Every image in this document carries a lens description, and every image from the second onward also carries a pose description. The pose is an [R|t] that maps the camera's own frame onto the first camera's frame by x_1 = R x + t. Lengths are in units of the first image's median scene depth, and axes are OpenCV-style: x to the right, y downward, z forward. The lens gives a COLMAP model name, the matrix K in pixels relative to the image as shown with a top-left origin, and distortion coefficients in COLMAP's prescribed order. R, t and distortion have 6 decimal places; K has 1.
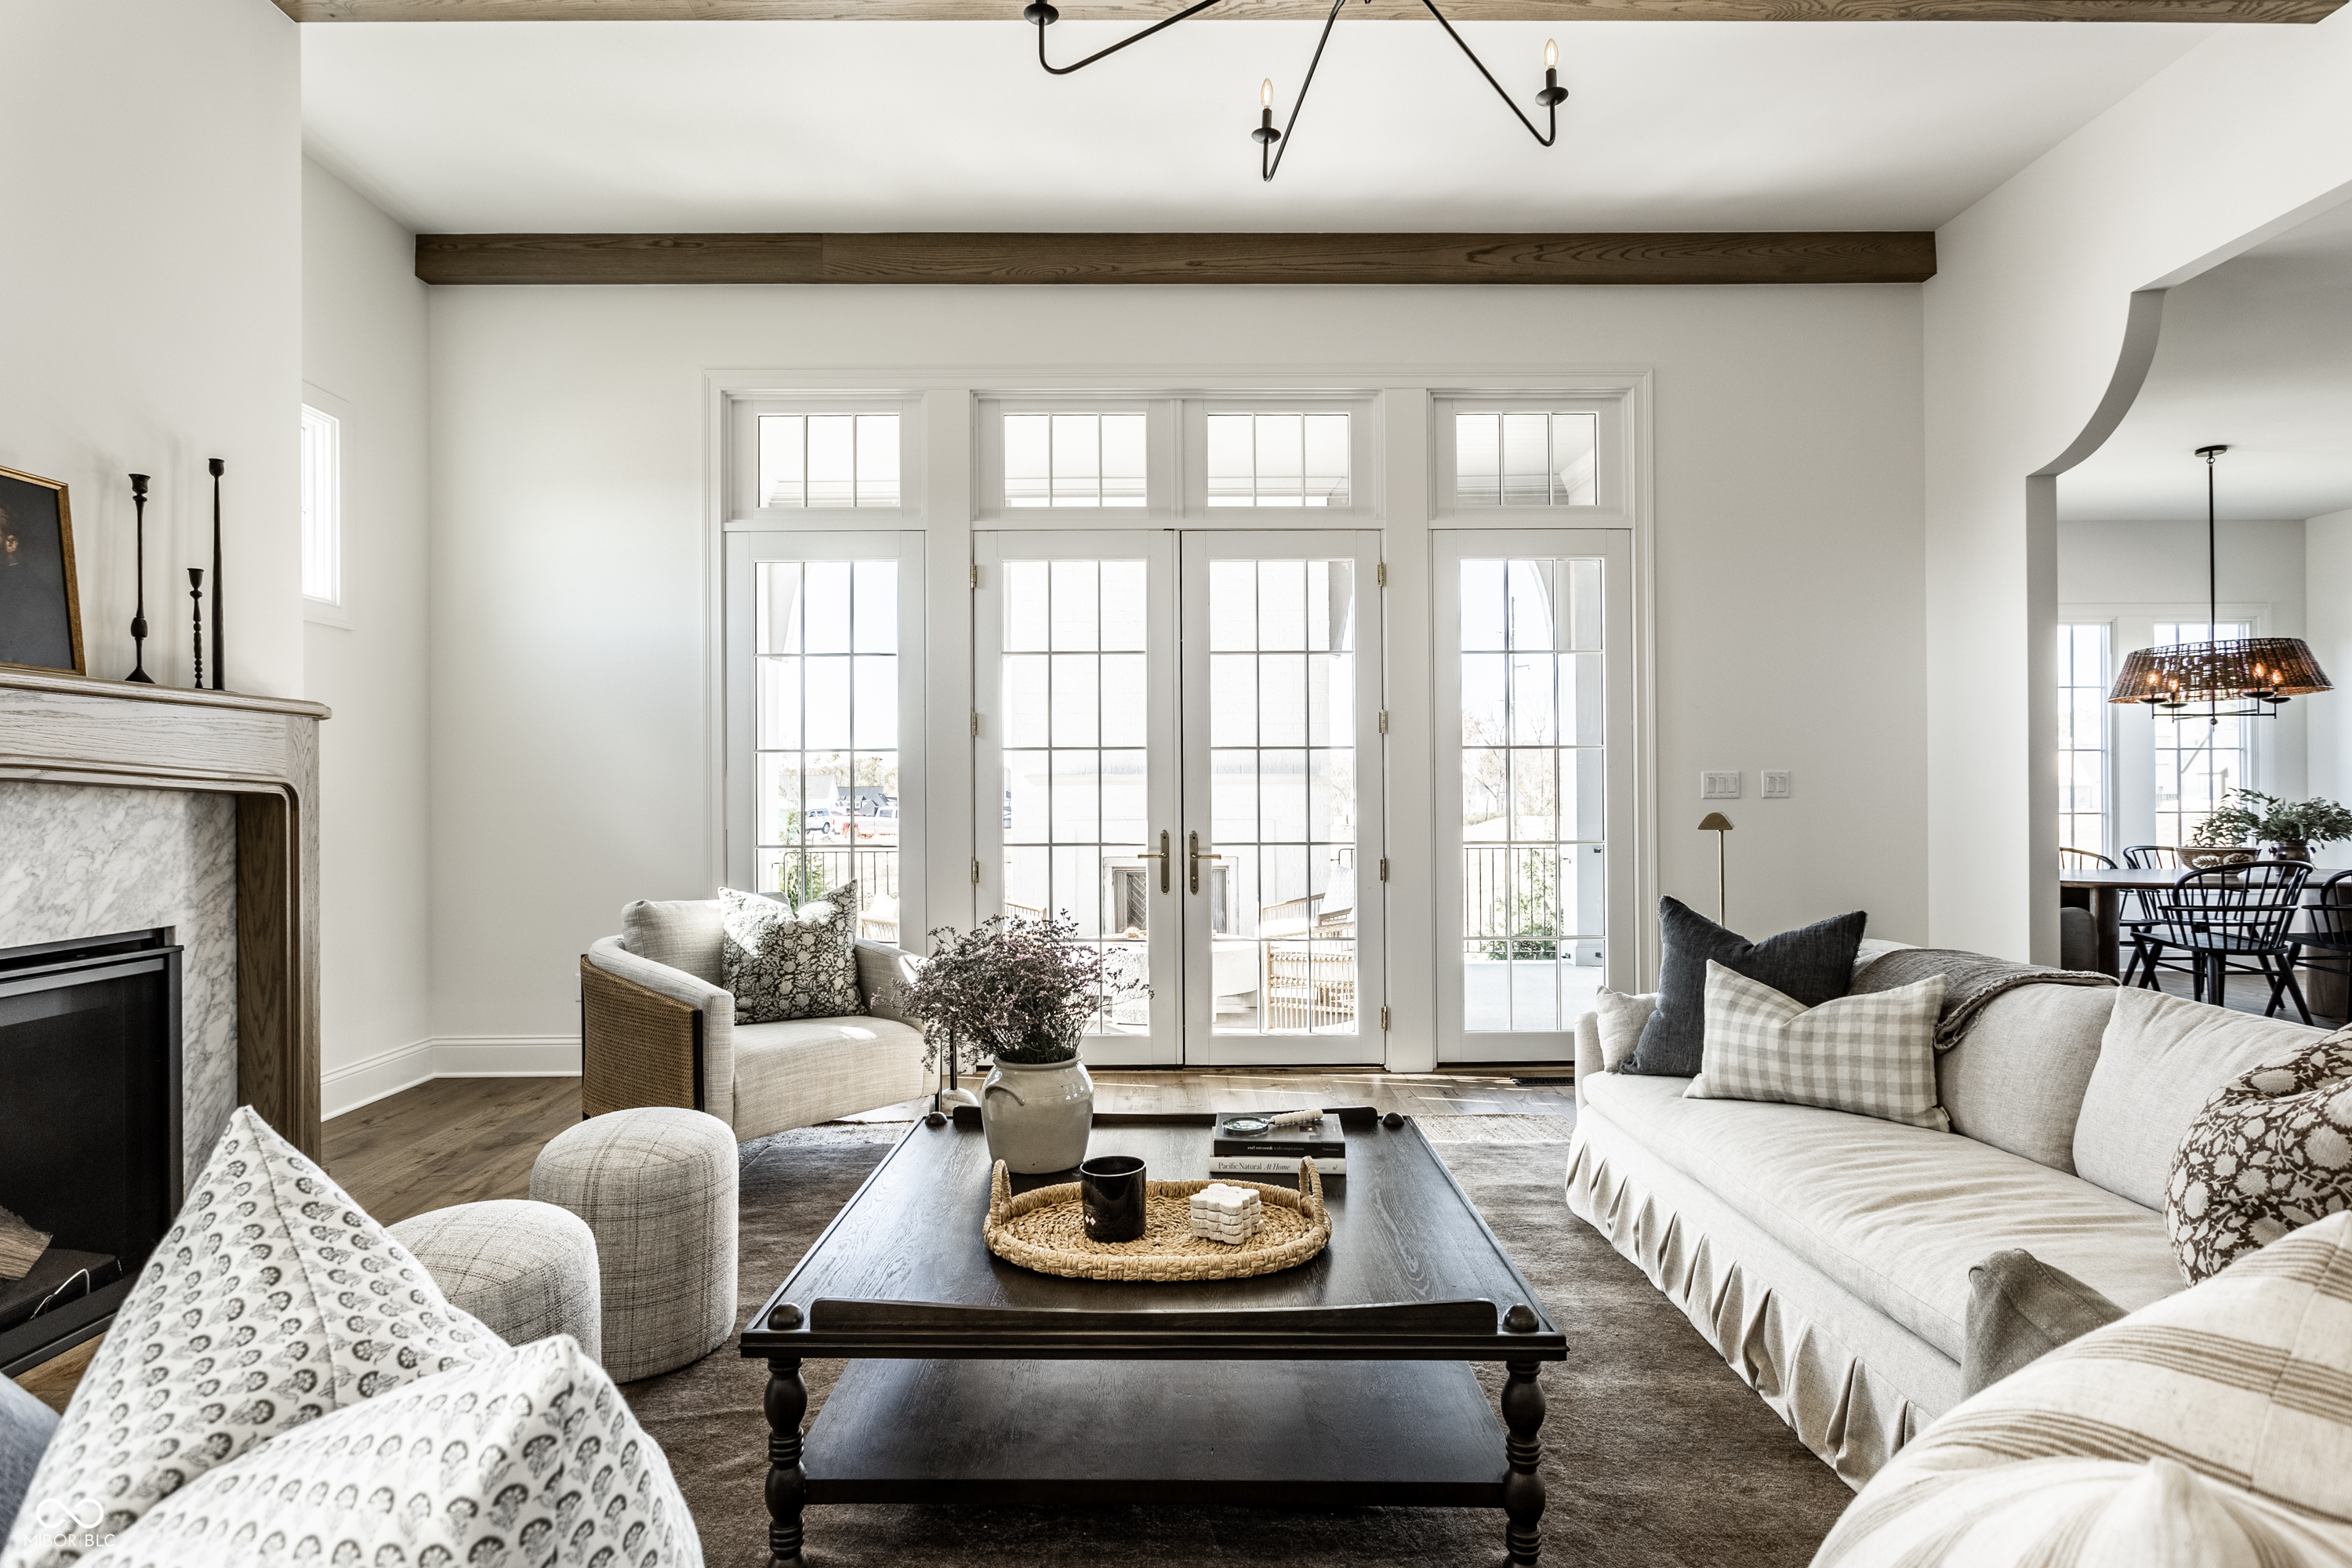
lens RADIAL K [[1210.9, 0, 1180.5], [0, 1210.9, 787.9], [0, 0, 1]] dist [-0.008815, 0.003938]
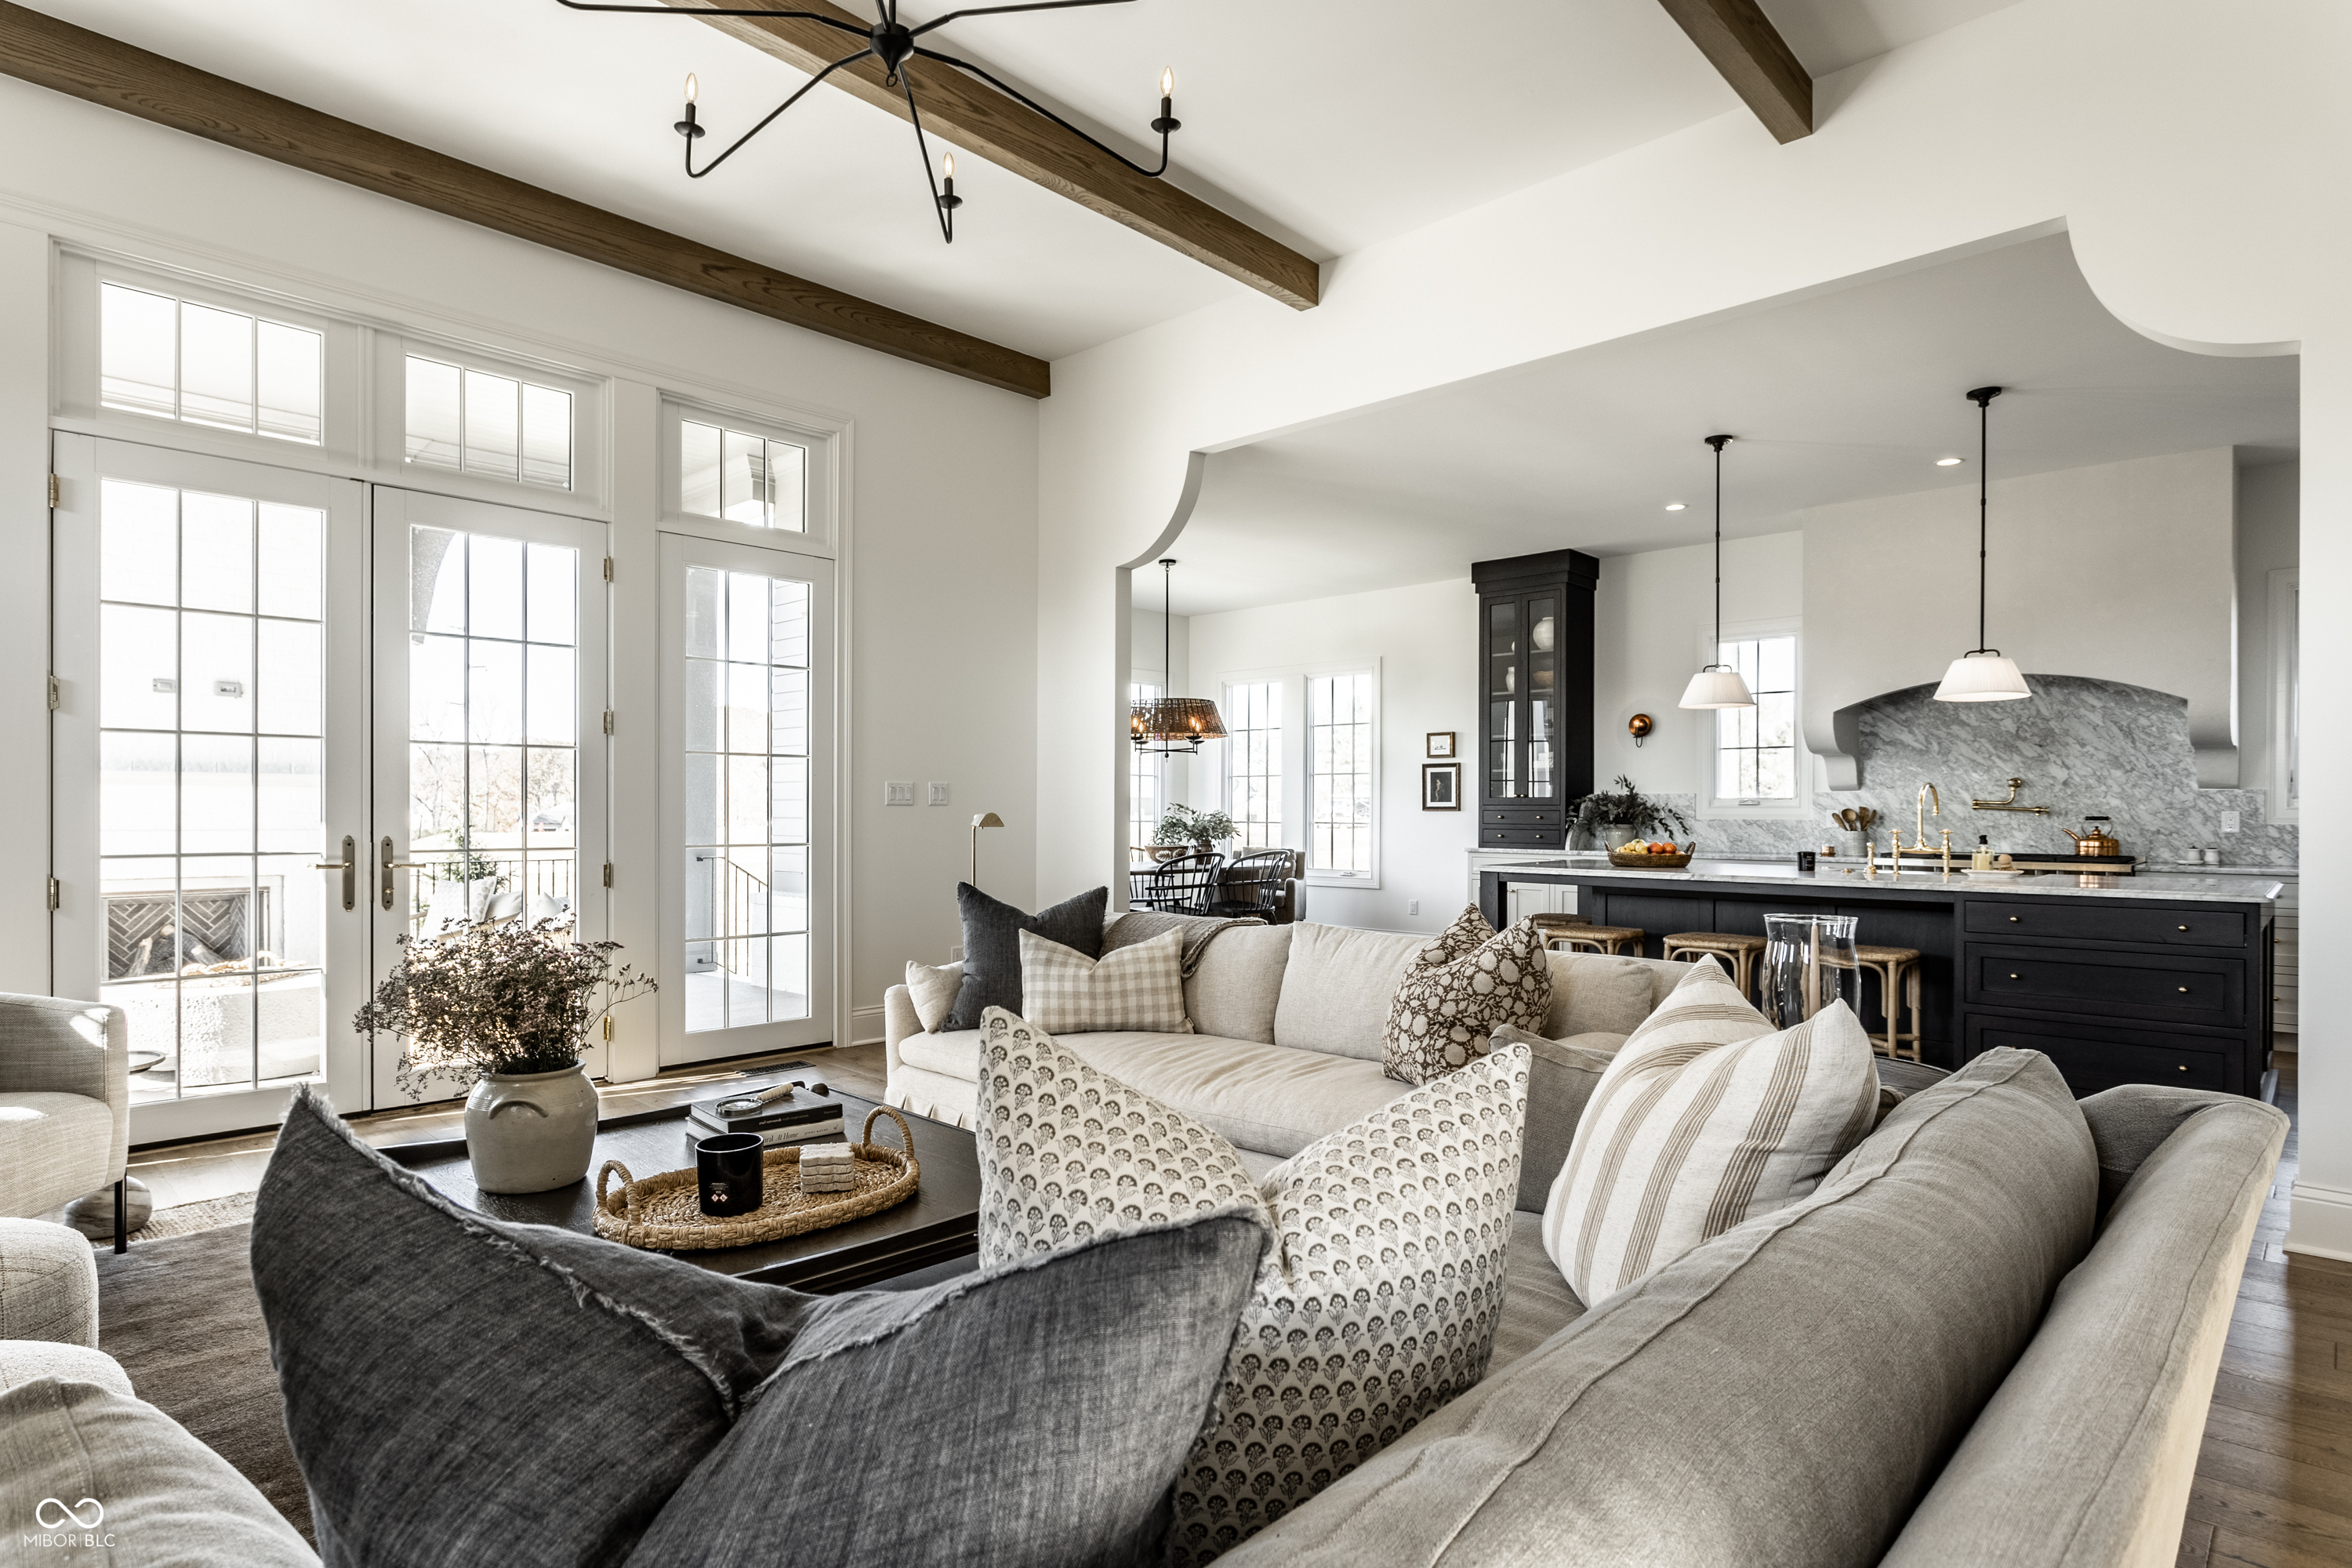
lens RADIAL K [[1210.9, 0, 1149.4], [0, 1210.9, 821.6], [0, 0, 1]] dist [-0.008815, 0.003938]
pose [[0.710233, 0.000418, 0.703967, -0.269120], [-0.011545, 0.999872, 0.011055, 0.011953], [-0.703872, -0.015979, 0.710147, 0.012560]]
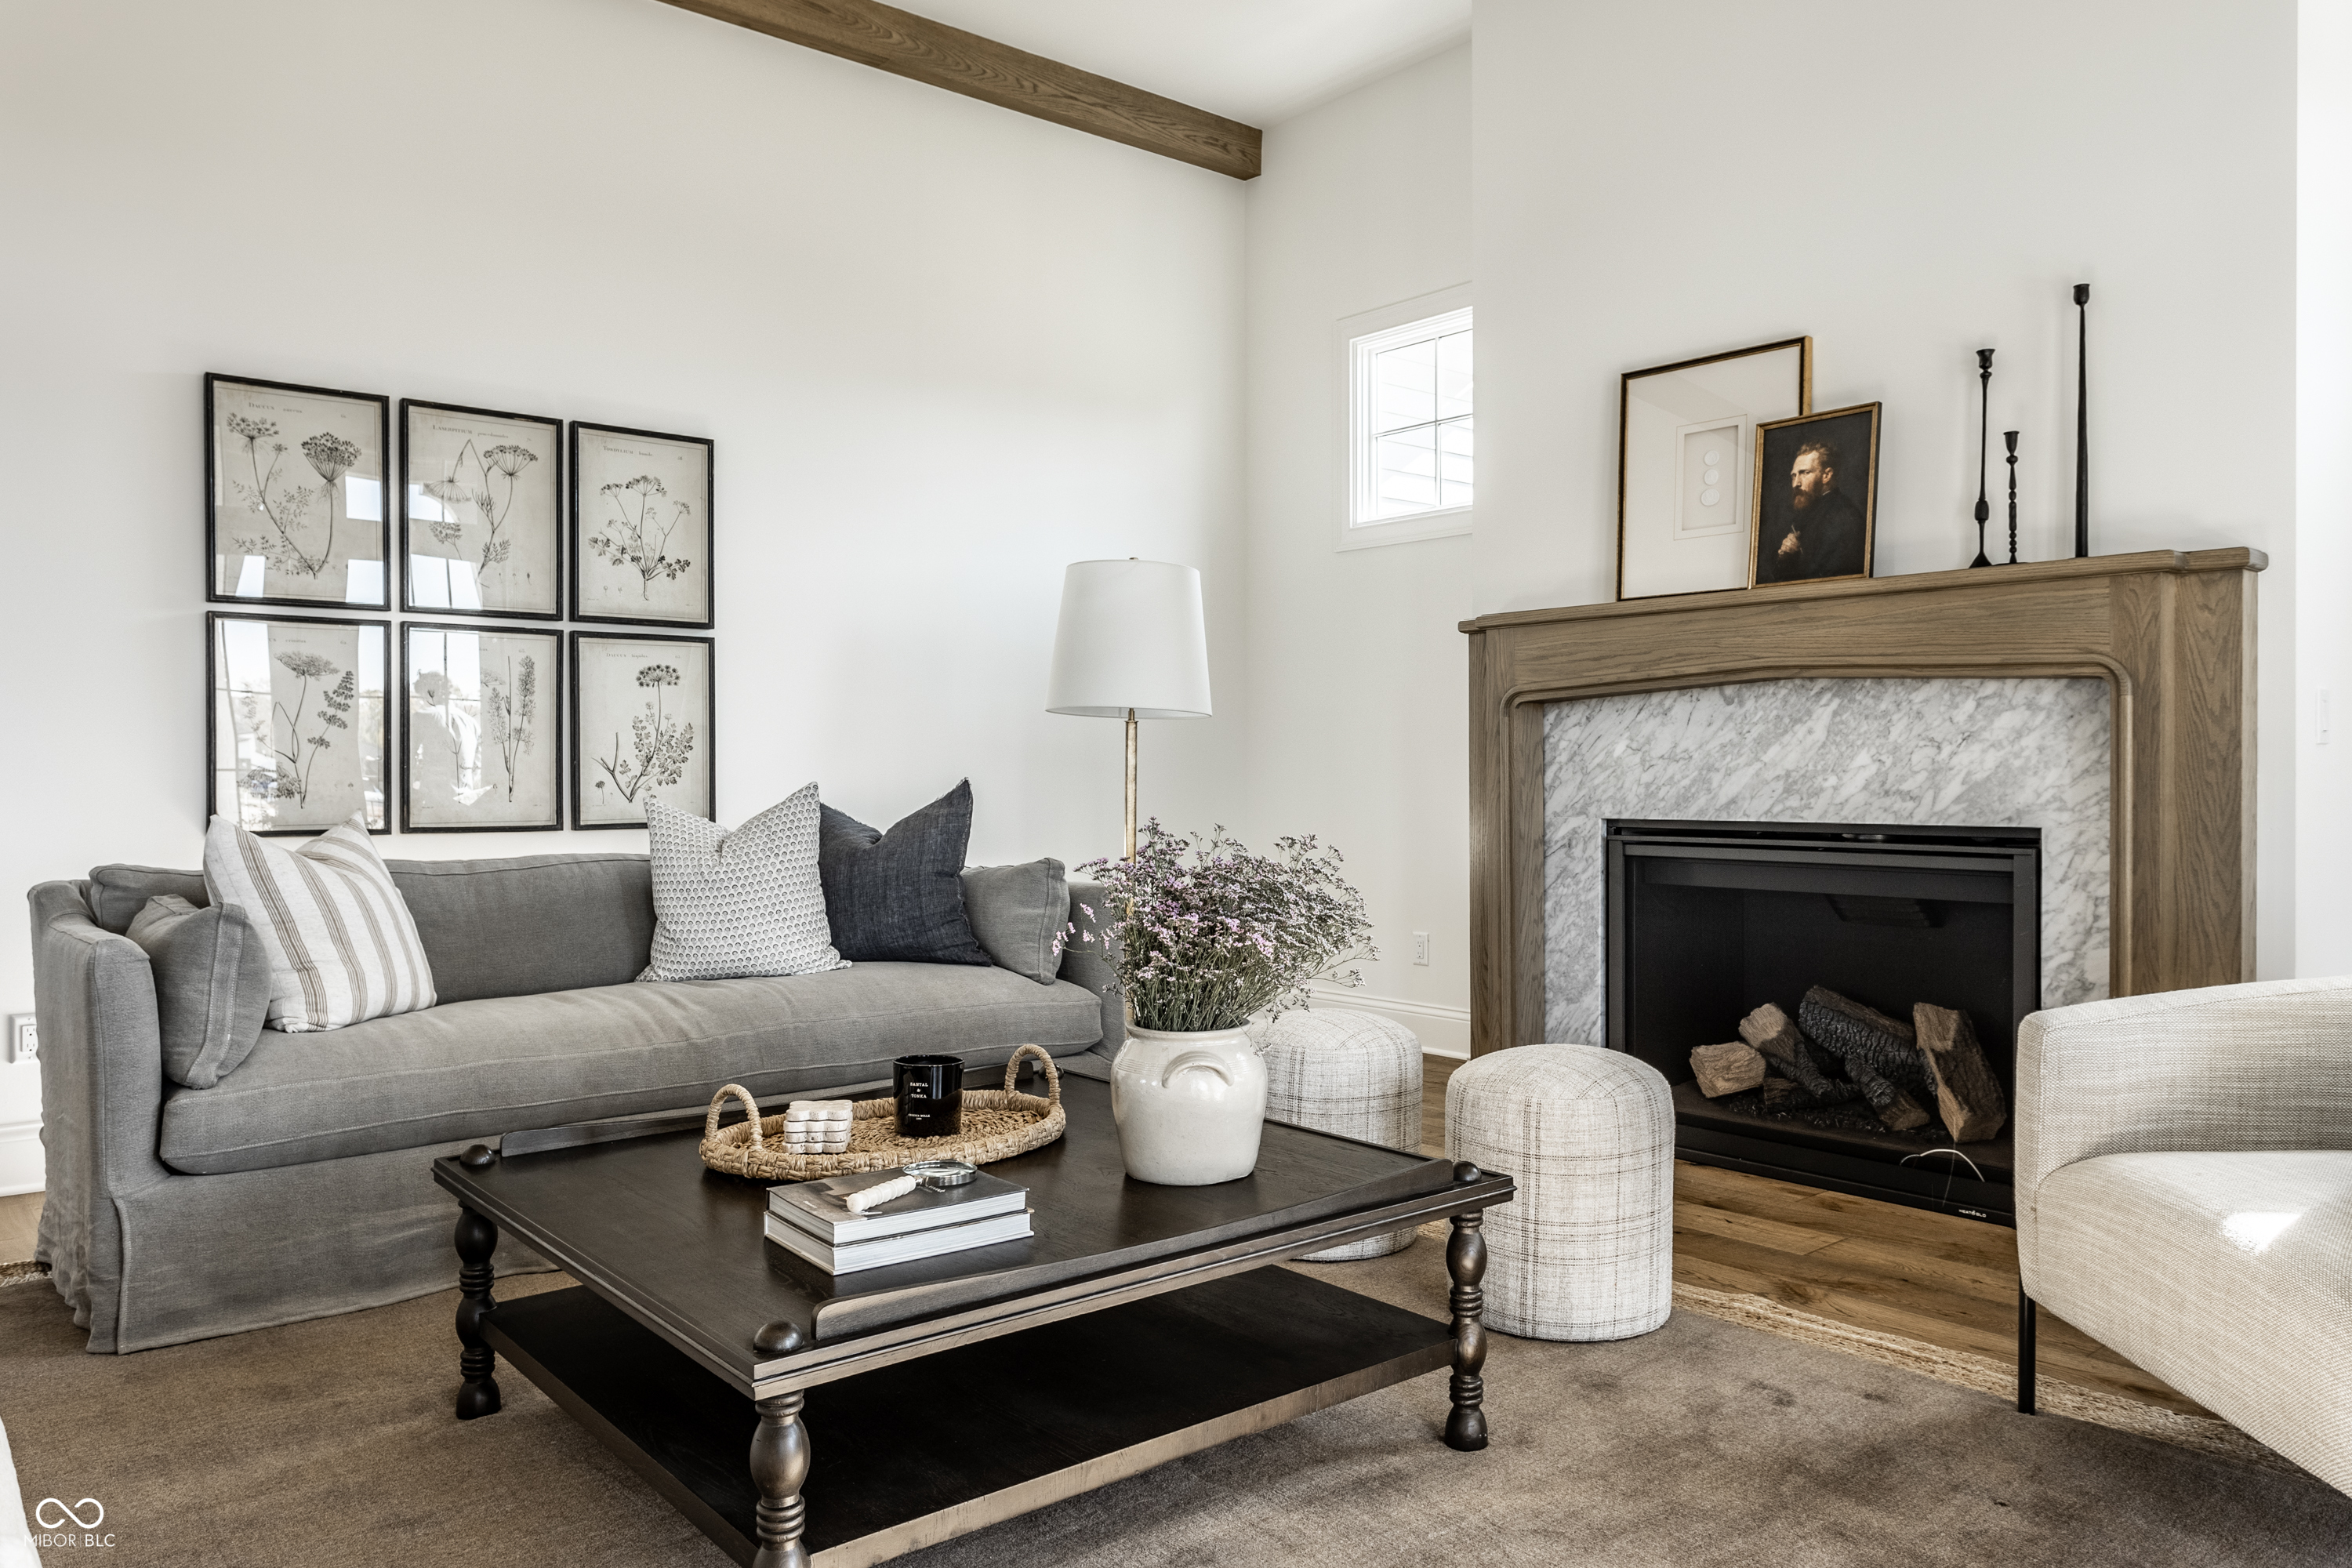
lens RADIAL K [[1651.9, 0, 1184.1], [0, 1651.9, 781.0], [0, 0, 1]] dist [-0.002183, -0.002488]
pose [[-0.775731, 0.012014, -0.630950, 0.318518], [0.011468, 0.999922, 0.004940, 0.047504], [0.630960, -0.003404, -0.775808, 1.117287]]
